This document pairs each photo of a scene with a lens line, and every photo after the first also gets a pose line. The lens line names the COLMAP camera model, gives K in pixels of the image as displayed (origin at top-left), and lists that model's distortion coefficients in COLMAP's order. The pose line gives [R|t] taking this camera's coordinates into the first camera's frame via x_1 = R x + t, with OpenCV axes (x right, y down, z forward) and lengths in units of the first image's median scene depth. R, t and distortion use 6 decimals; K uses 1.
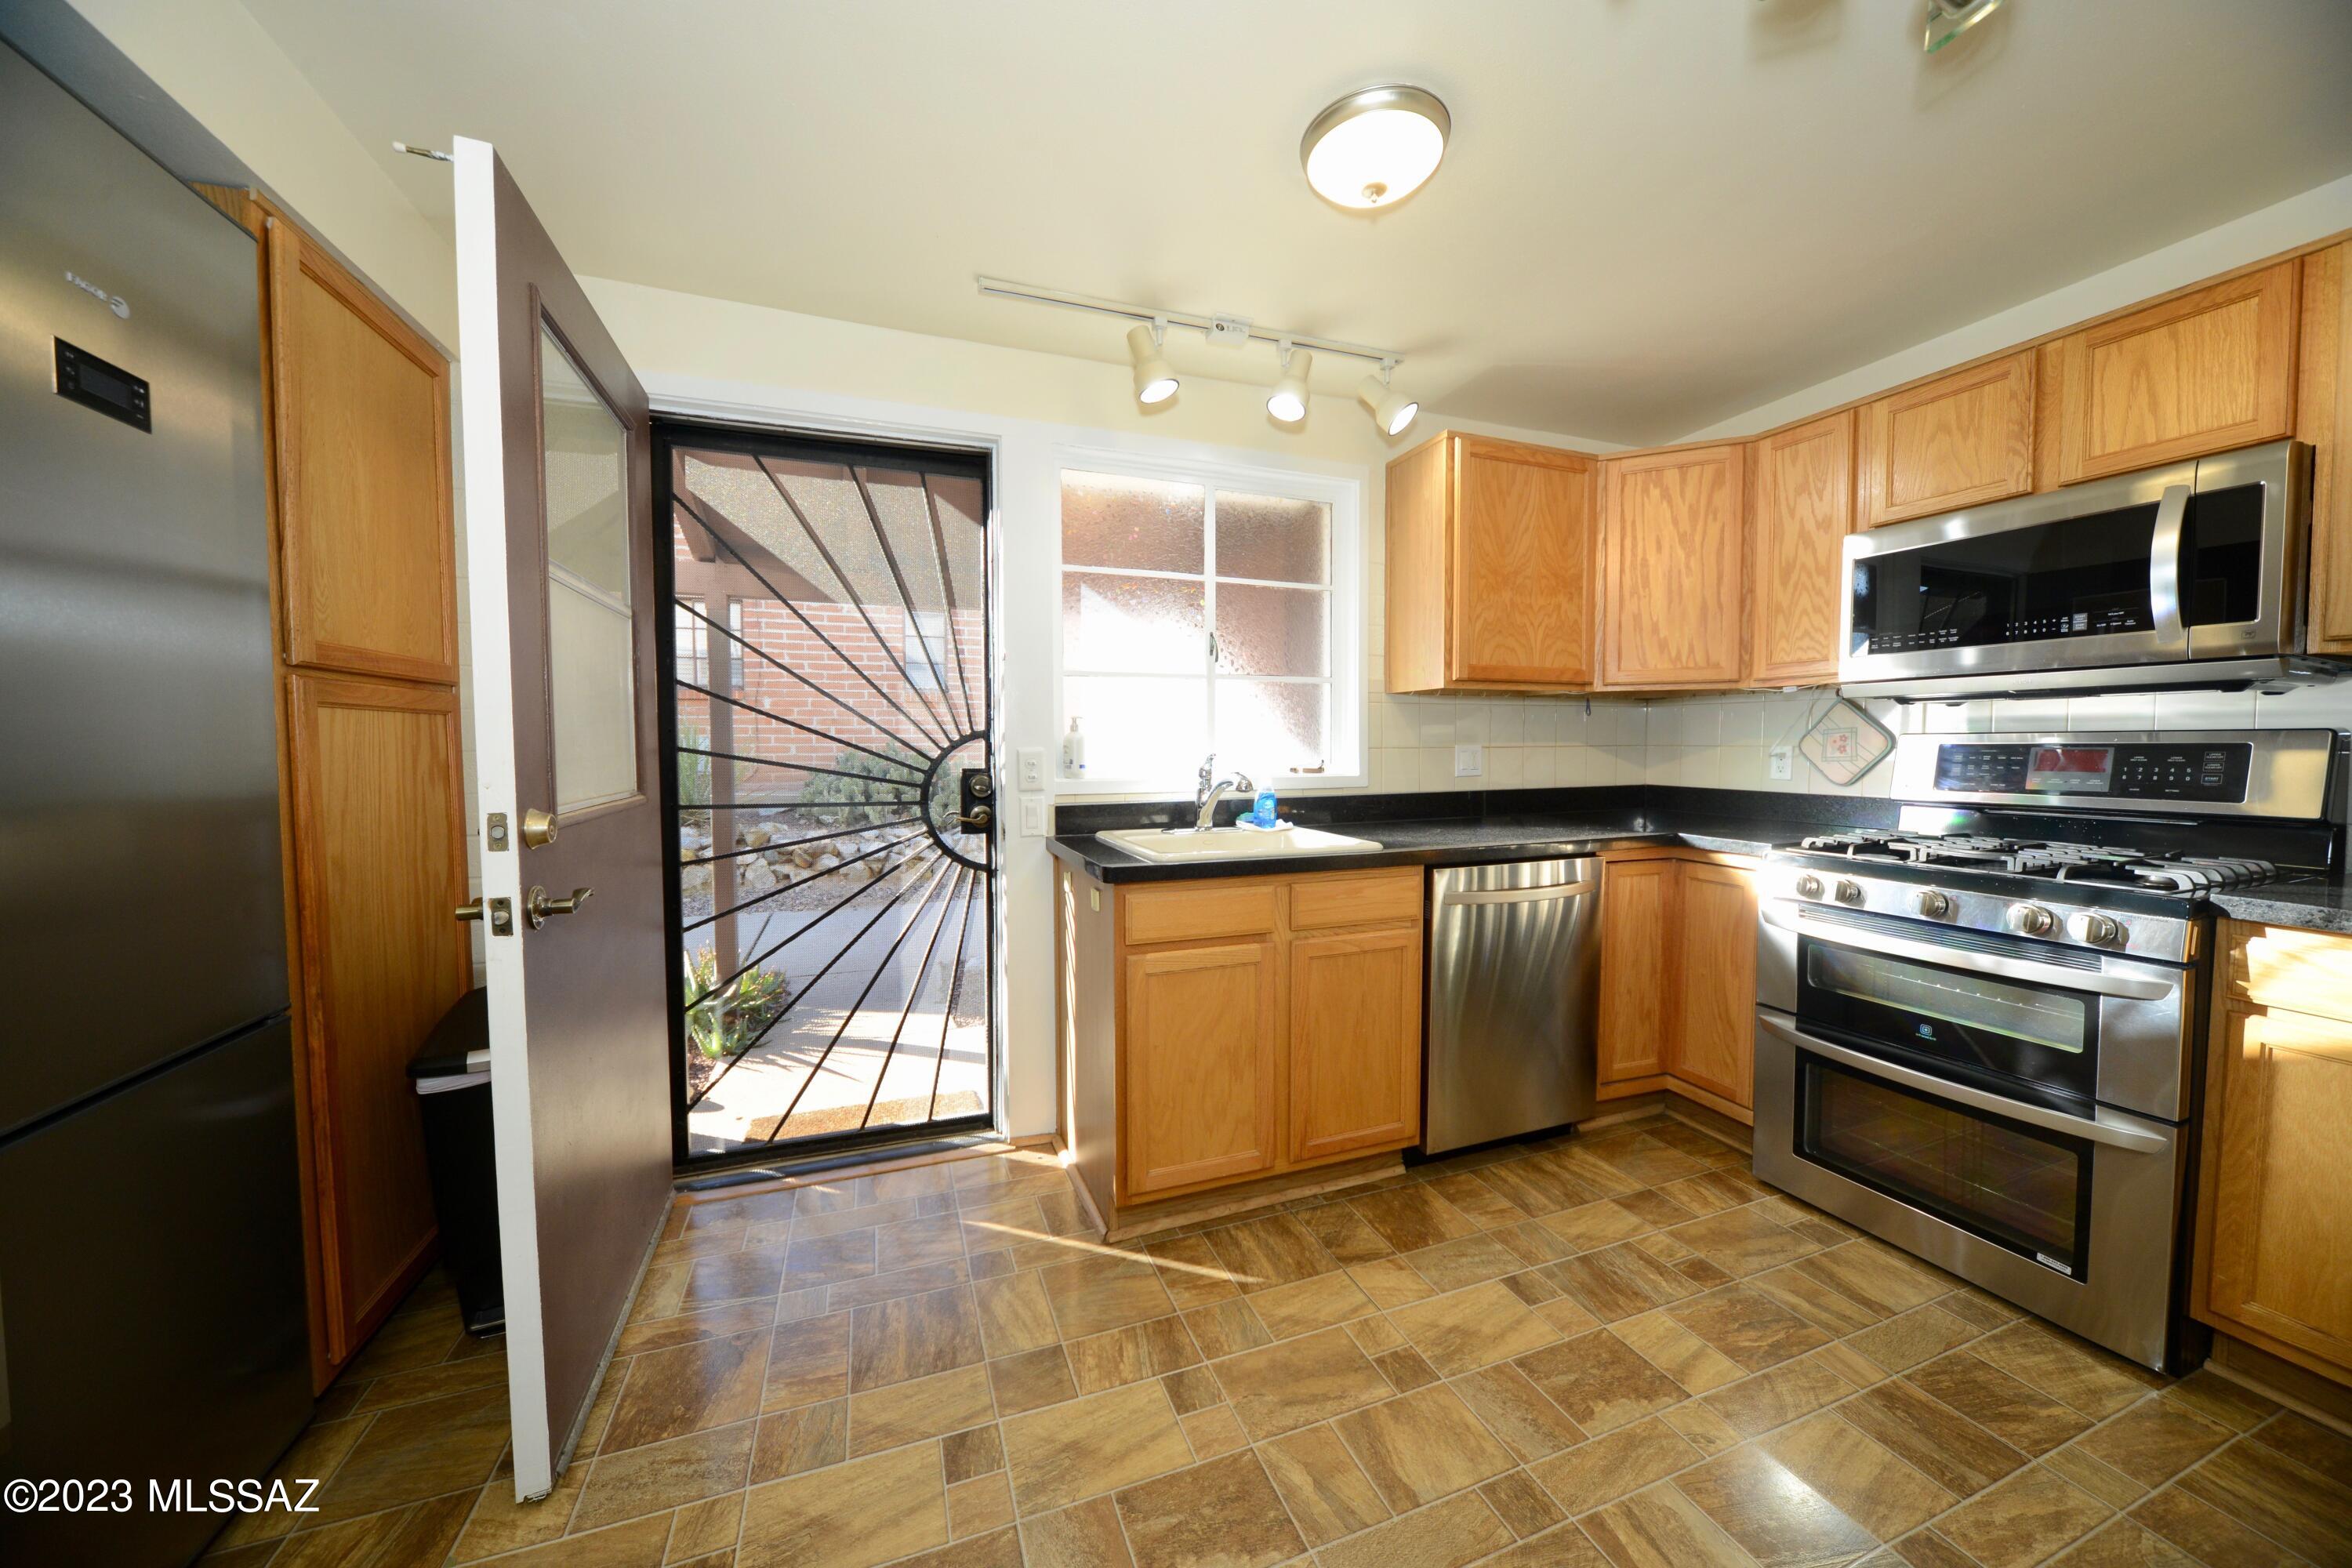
lens RADIAL K [[817.1, 0, 1175.5], [0, 817.1, 776.9], [0, 0, 1]] dist [-0.011699, 0.000471]
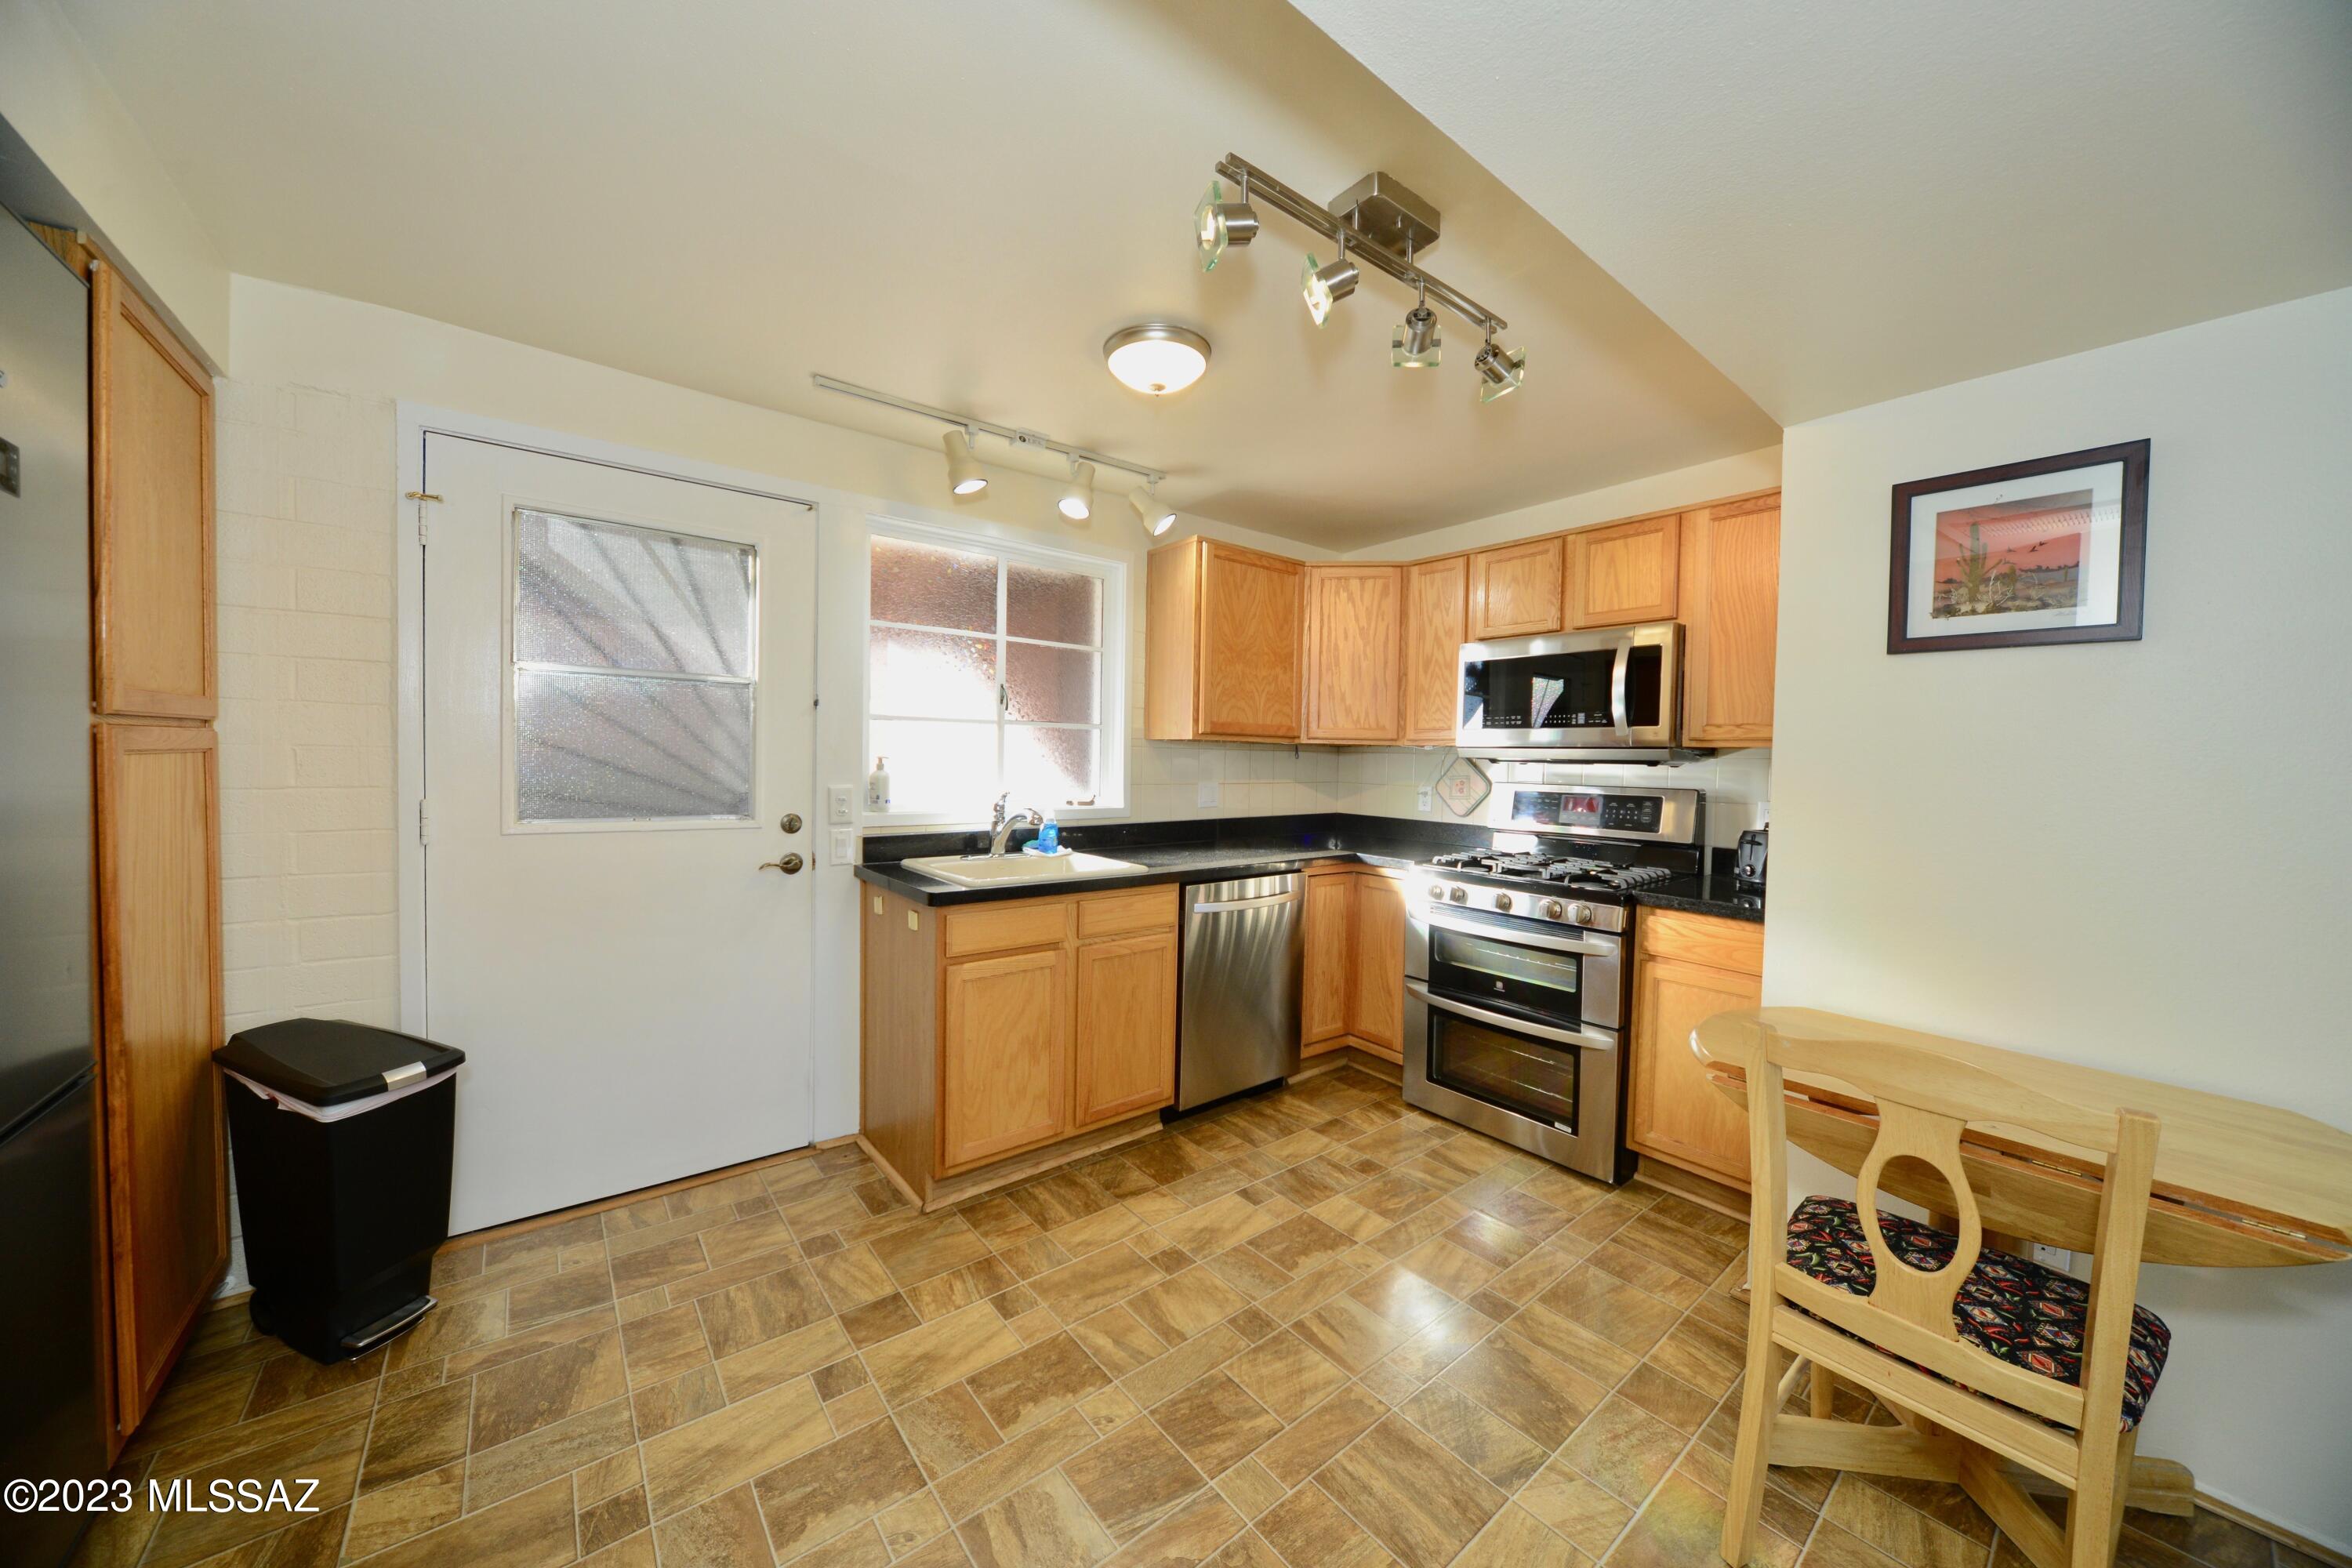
lens RADIAL K [[817.1, 0, 1174.7], [0, 817.1, 772.7], [0, 0, 1]] dist [-0.011699, 0.000471]
pose [[0.948799, 0.014957, 0.315525, -0.112075], [-0.009667, 0.999785, -0.018325, -0.041908], [-0.315731, 0.014336, 0.948740, -0.220631]]
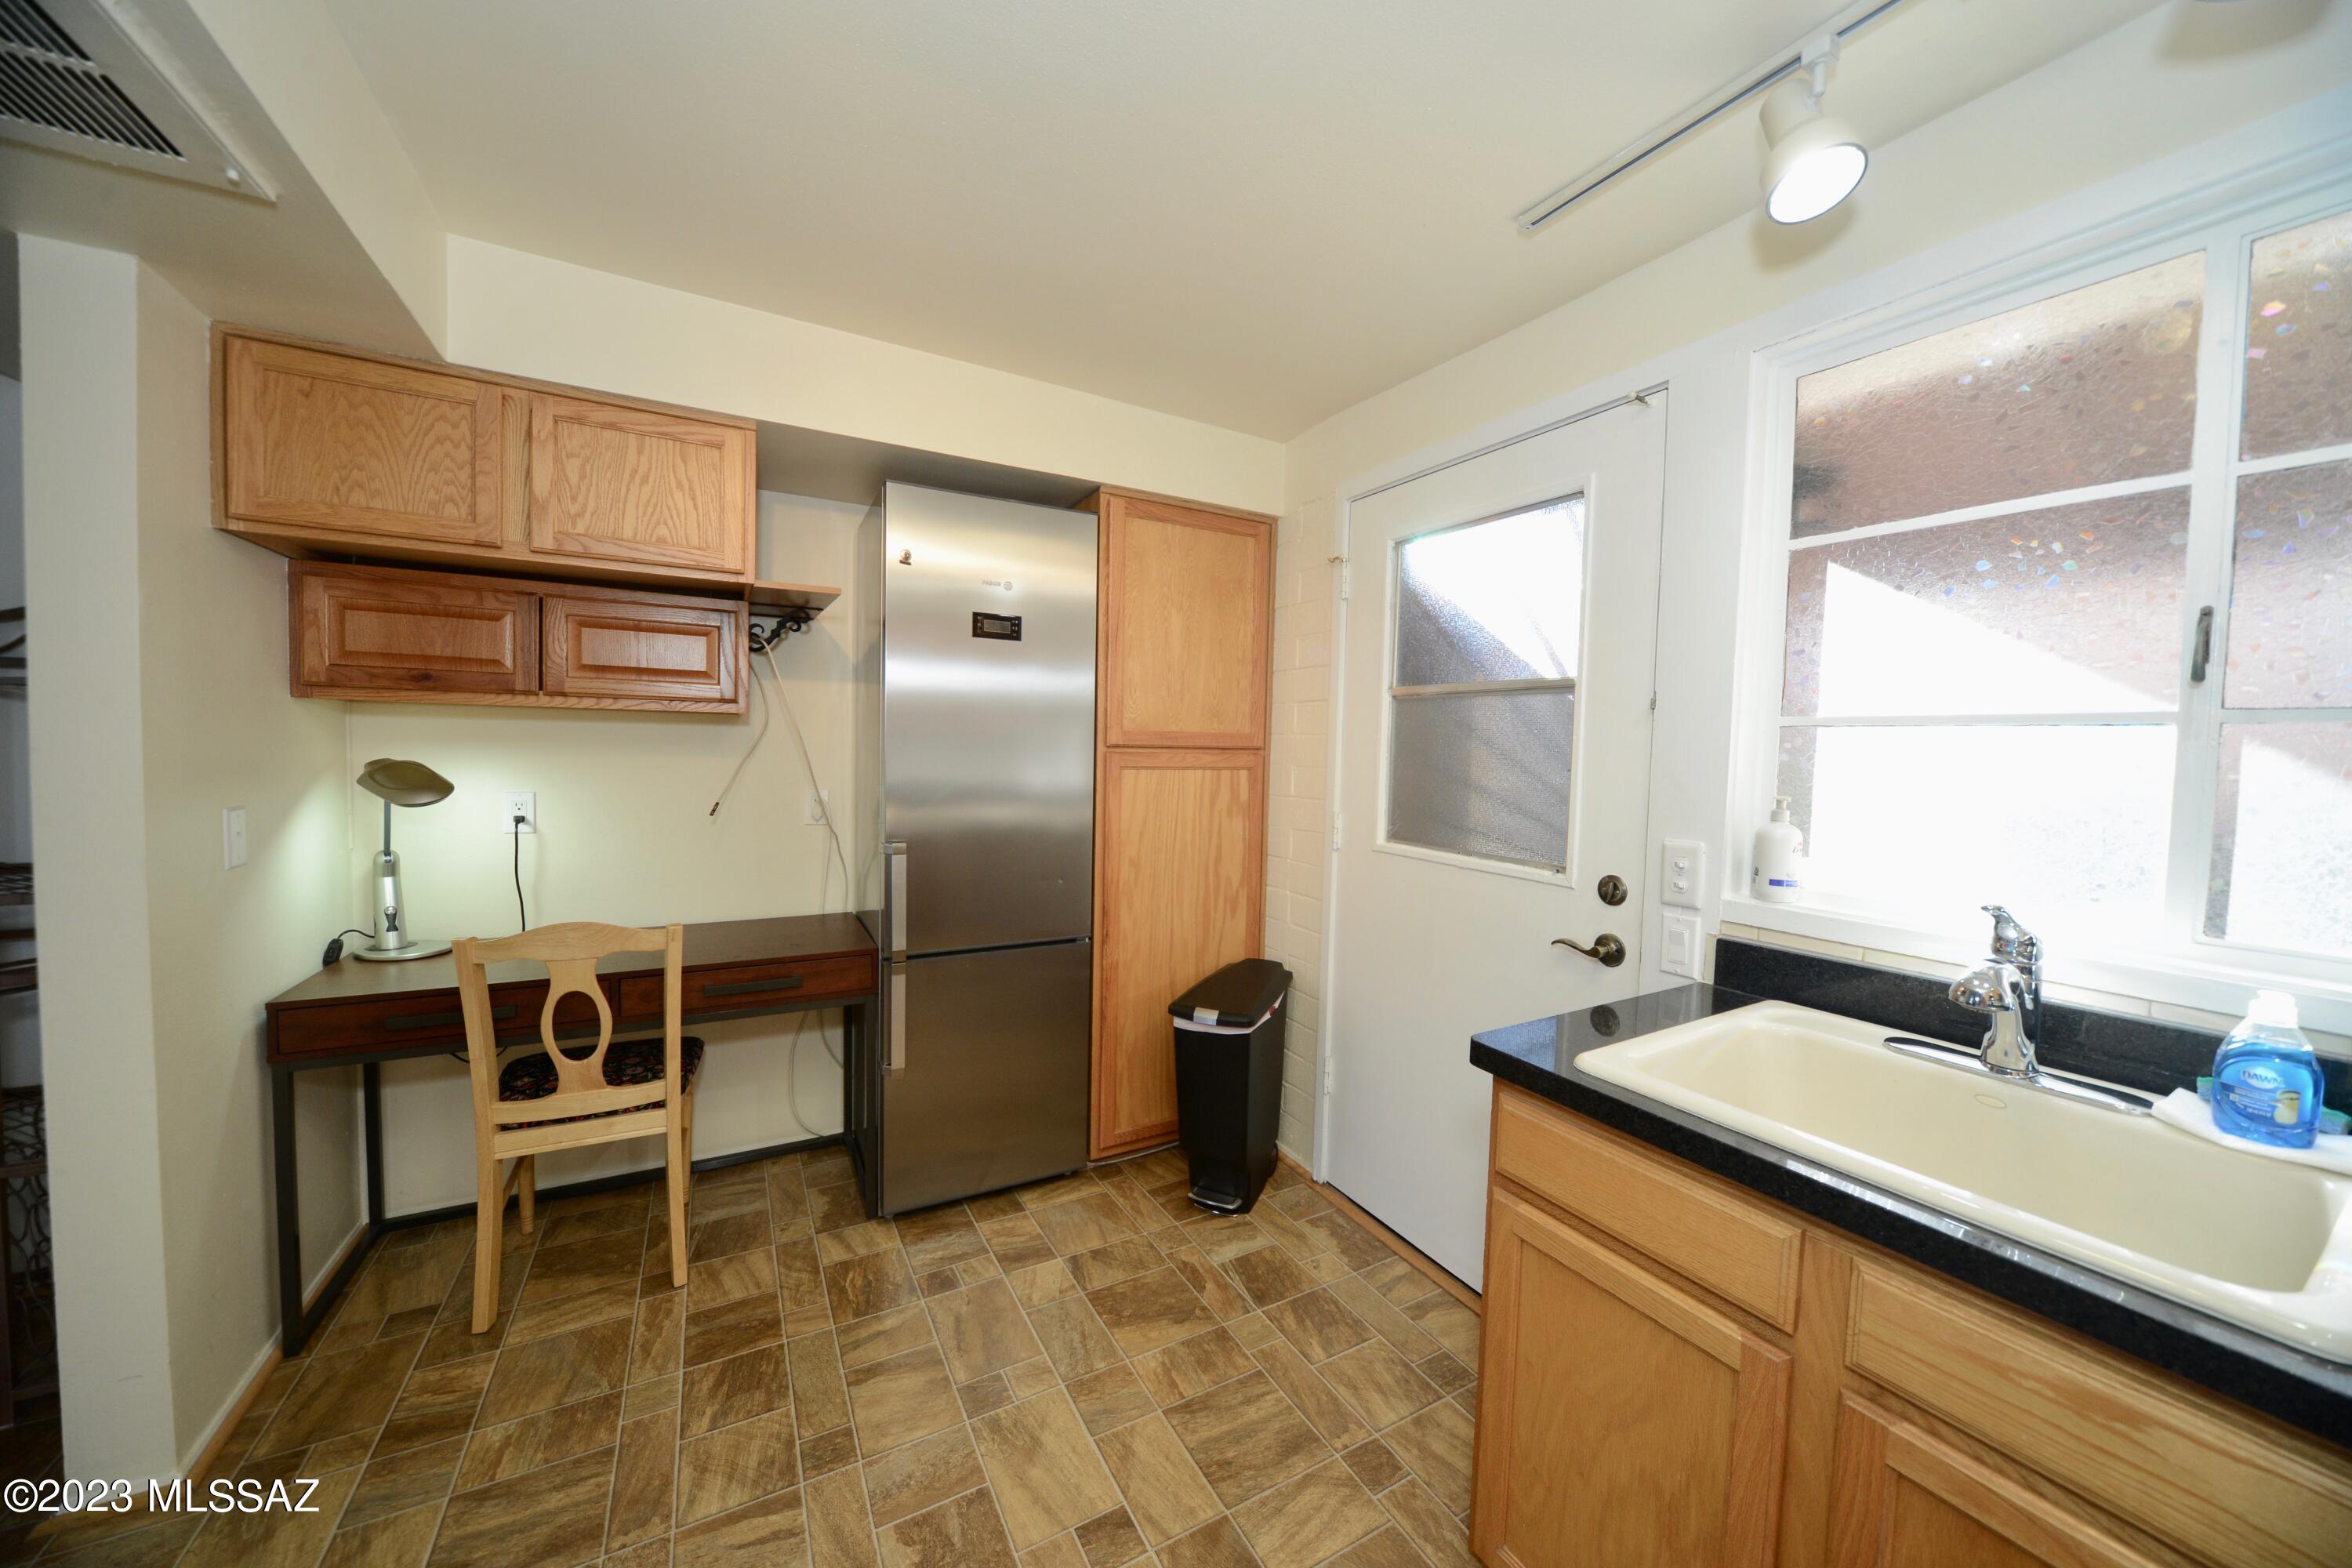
lens RADIAL K [[817.1, 0, 1179.3], [0, 817.1, 778.9], [0, 0, 1]] dist [-0.011699, 0.000471]
pose [[0.163501, 0.051479, -0.985199, 0.487102], [-0.063033, 0.997142, 0.041642, -0.105849], [0.984527, 0.055291, 0.166279, 0.600415]]
